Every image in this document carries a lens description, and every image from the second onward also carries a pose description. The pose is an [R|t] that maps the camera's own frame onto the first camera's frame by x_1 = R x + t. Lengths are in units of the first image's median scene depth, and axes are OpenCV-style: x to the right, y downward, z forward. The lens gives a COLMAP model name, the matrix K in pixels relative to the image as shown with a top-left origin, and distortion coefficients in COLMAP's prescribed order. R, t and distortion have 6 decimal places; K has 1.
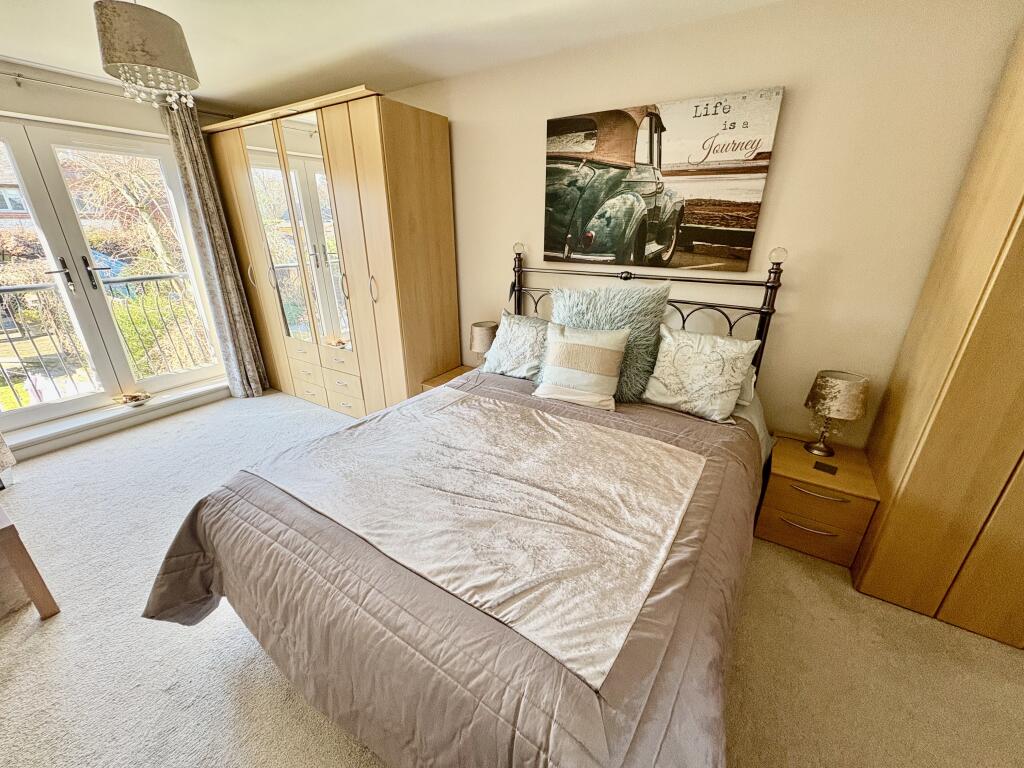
lens RADIAL K [[408.4, 0, 514.5], [0, 408.4, 388.3], [0, 0, 1]] dist [-0.000130, 0.000095]
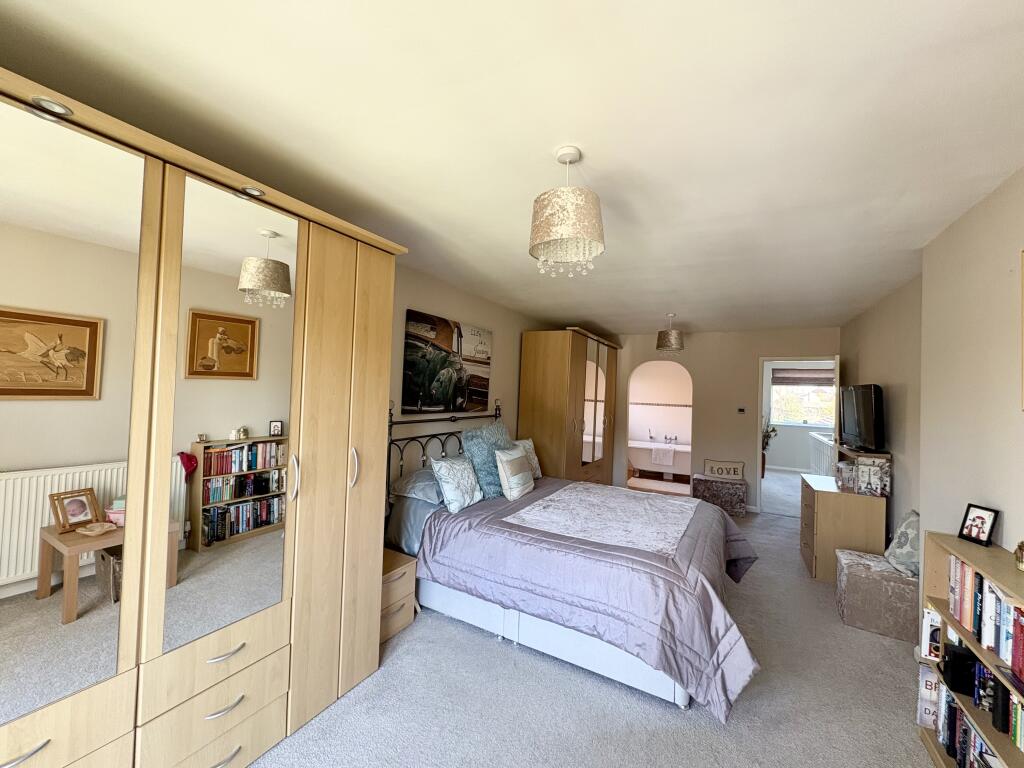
lens RADIAL K [[408.4, 0, 509.0], [0, 408.4, 384.5], [0, 0, 1]] dist [-0.000130, 0.000095]
pose [[-0.050491, 0.013328, 0.998636, -1.240734], [0.336268, 0.941756, 0.004433, -0.339898], [-0.940412, 0.336033, -0.052032, 0.867411]]
